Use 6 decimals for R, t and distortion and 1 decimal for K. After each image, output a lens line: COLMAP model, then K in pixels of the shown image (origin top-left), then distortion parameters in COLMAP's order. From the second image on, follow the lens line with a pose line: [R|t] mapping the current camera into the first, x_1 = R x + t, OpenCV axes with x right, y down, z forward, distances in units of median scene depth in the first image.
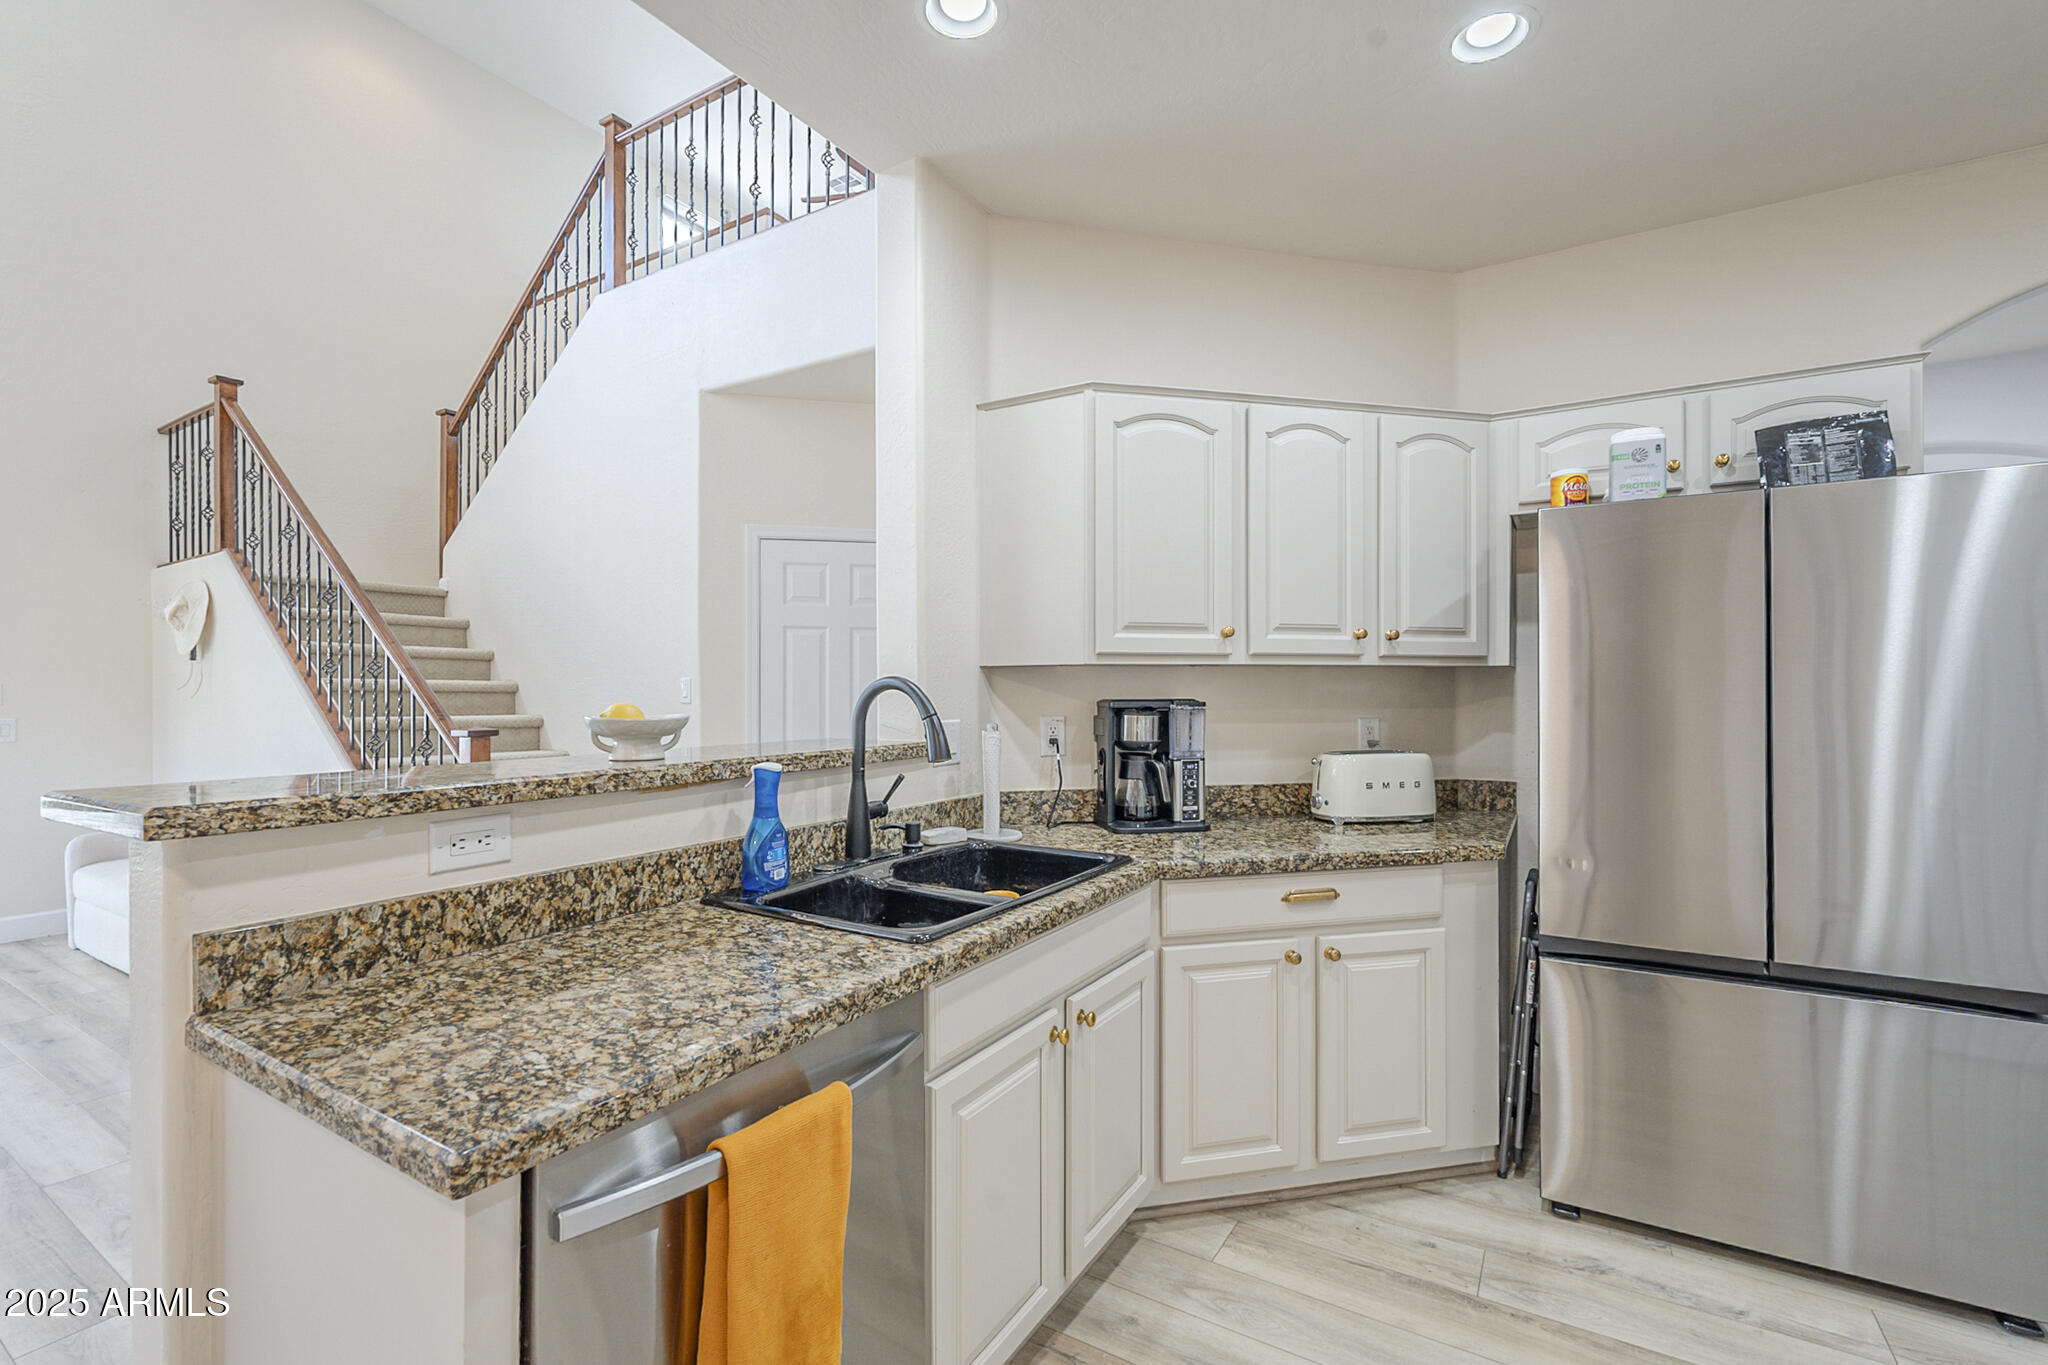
lens RADIAL K [[904.0, 0, 1018.4], [0, 904.0, 689.1], [0, 0, 1]] dist [-0.001889, 0.000560]
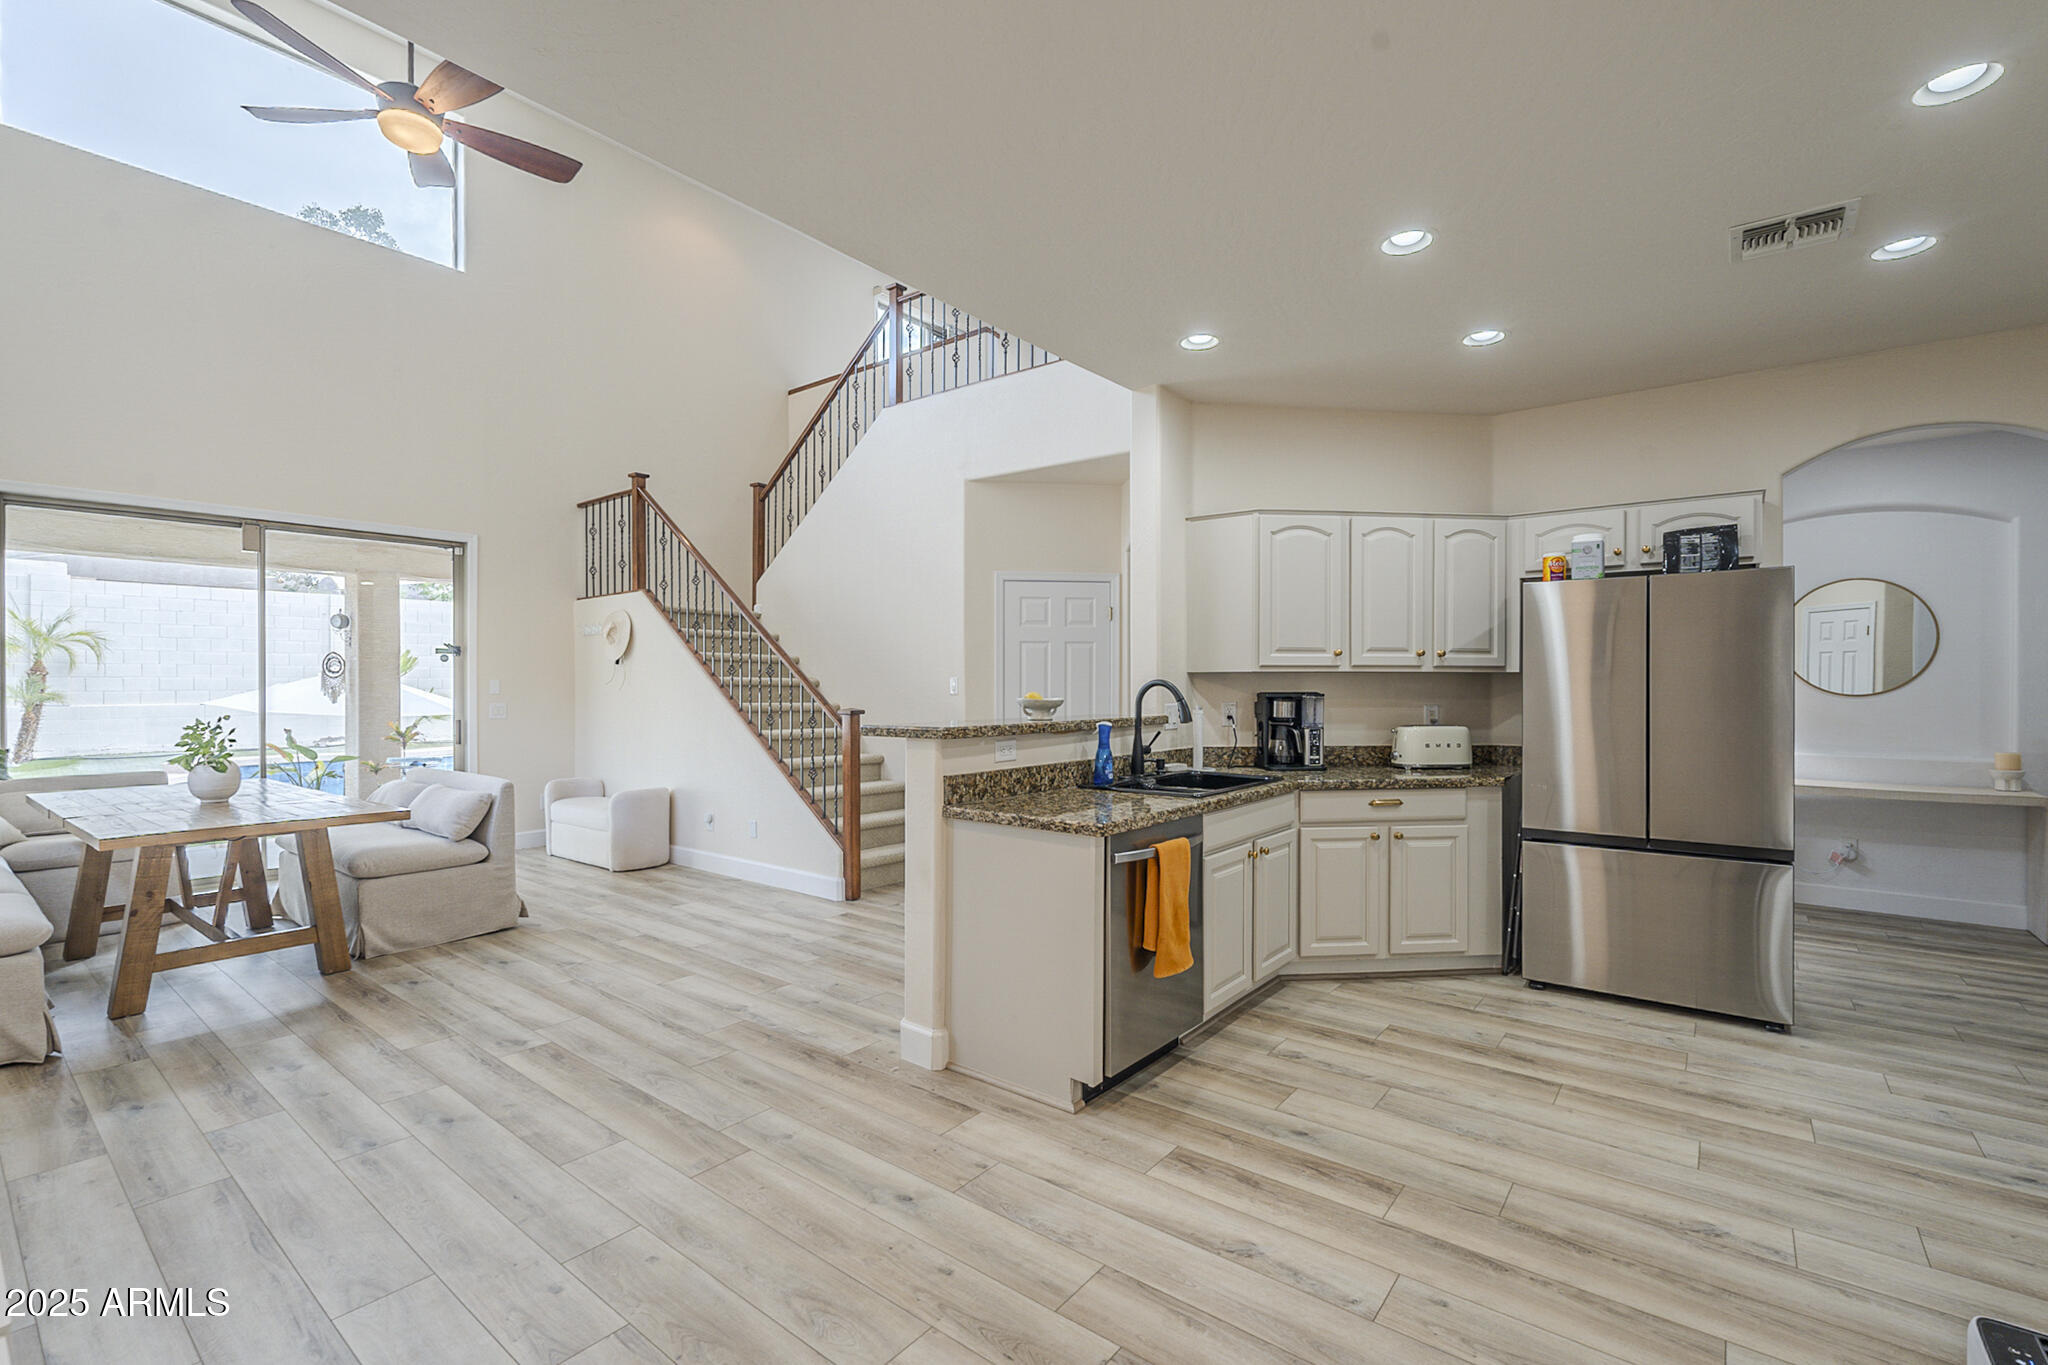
lens RADIAL K [[904.0, 0, 1021.6], [0, 904.0, 686.3], [0, 0, 1]] dist [-0.001889, 0.000560]
pose [[0.993915, 0.003123, -0.110104, -0.173577], [-0.002913, 0.999994, 0.002064, -0.001680], [0.110110, -0.001731, 0.993918, -0.758168]]
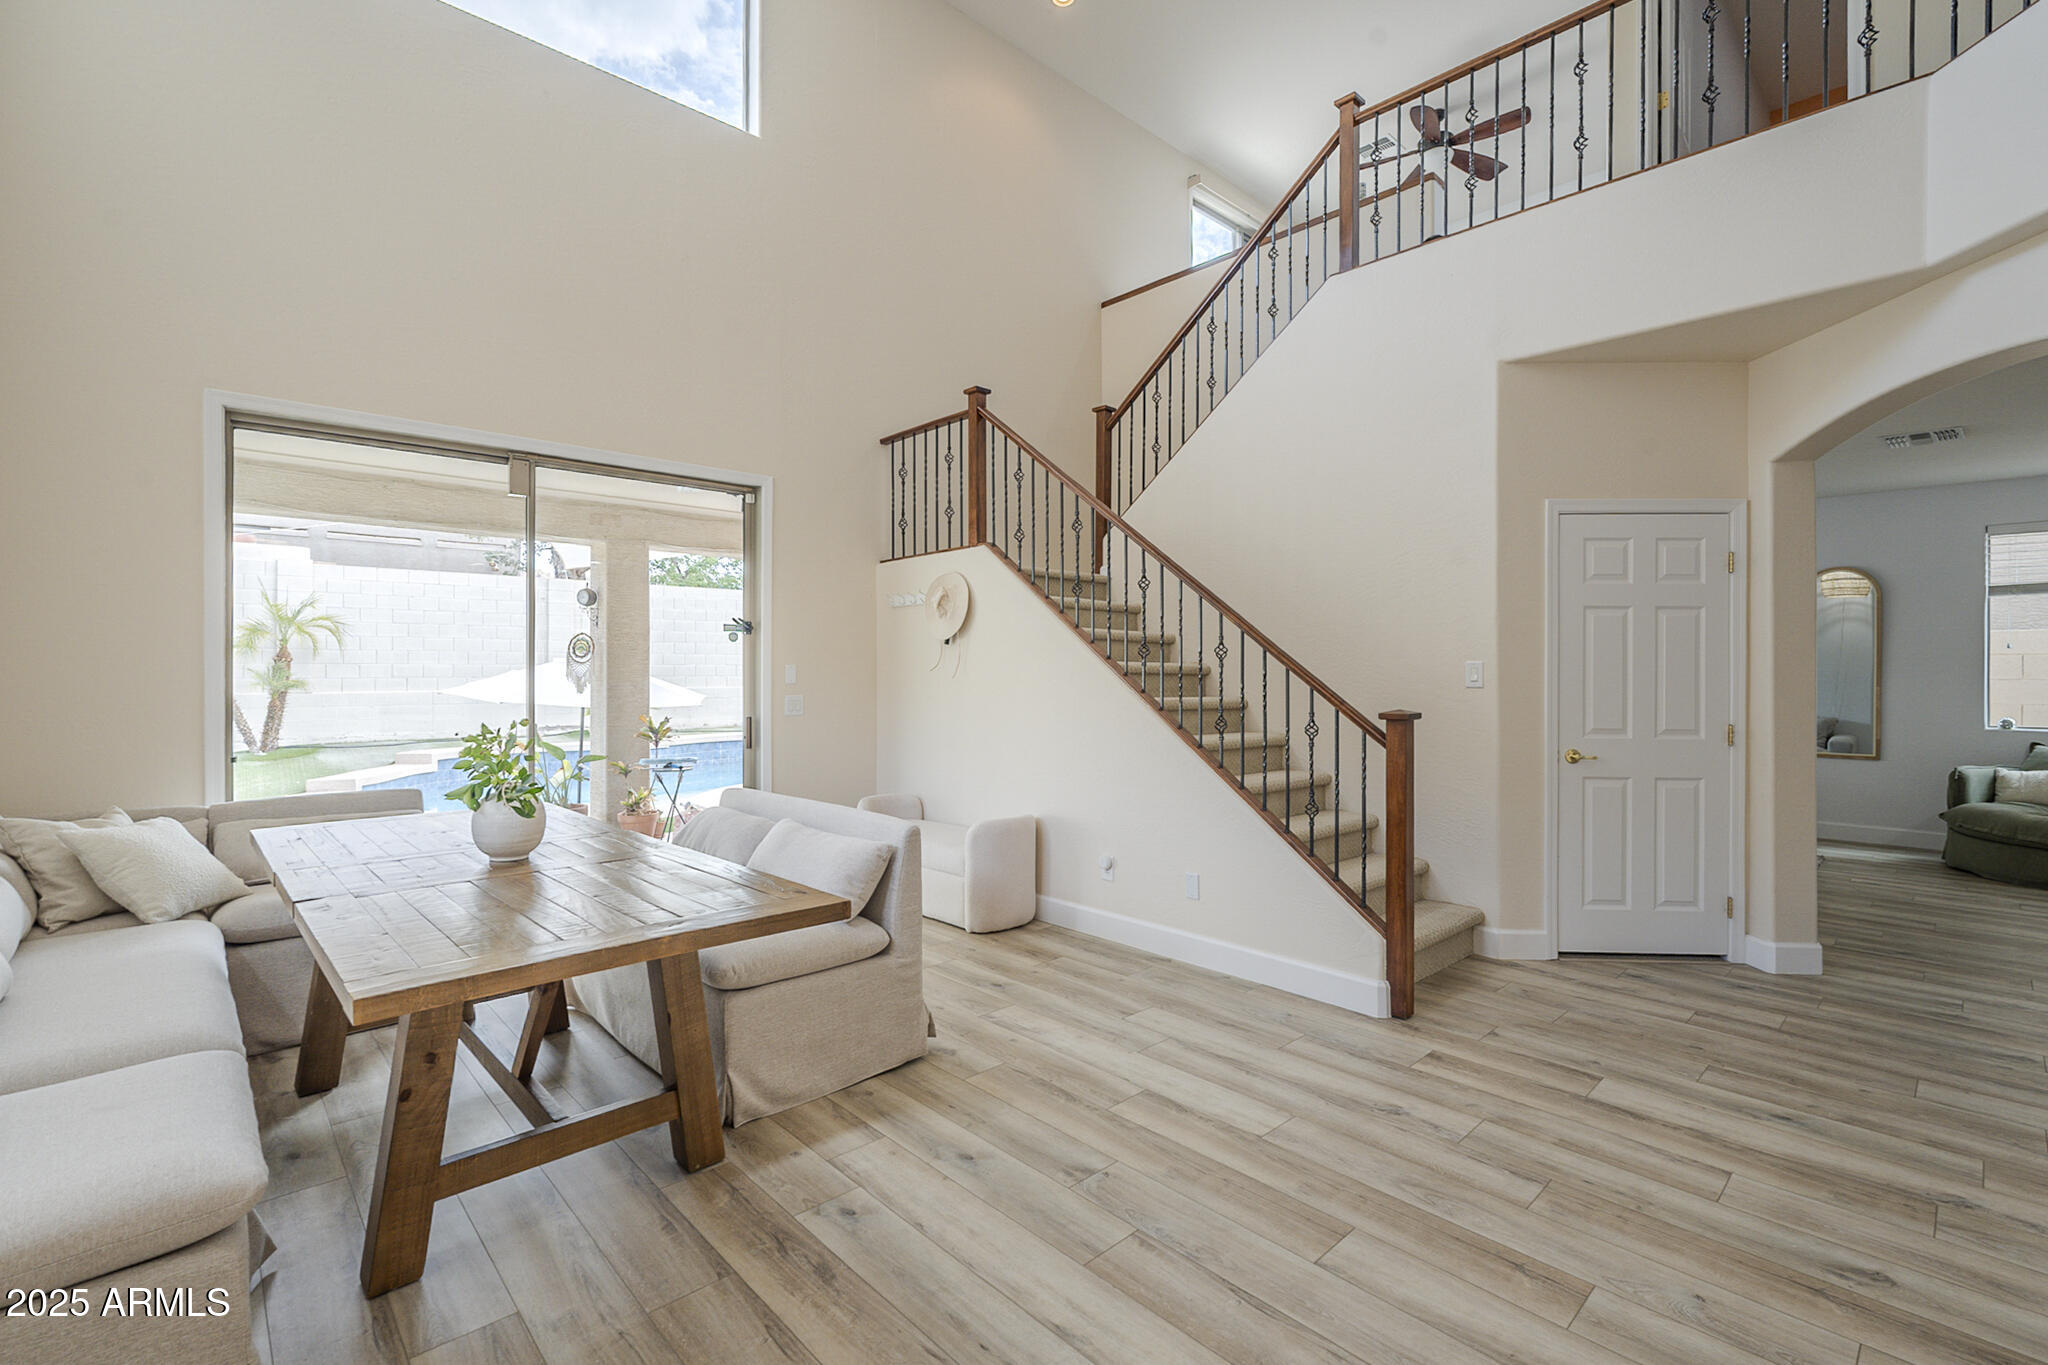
lens RADIAL K [[904.0, 0, 1016.9], [0, 904.0, 672.6], [0, 0, 1]] dist [-0.001889, 0.000560]
pose [[0.966140, 0.004576, -0.257976, -1.031138], [-0.004823, 0.999988, -0.000326, 0.003955], [0.257972, 0.001559, 0.966151, -0.098480]]
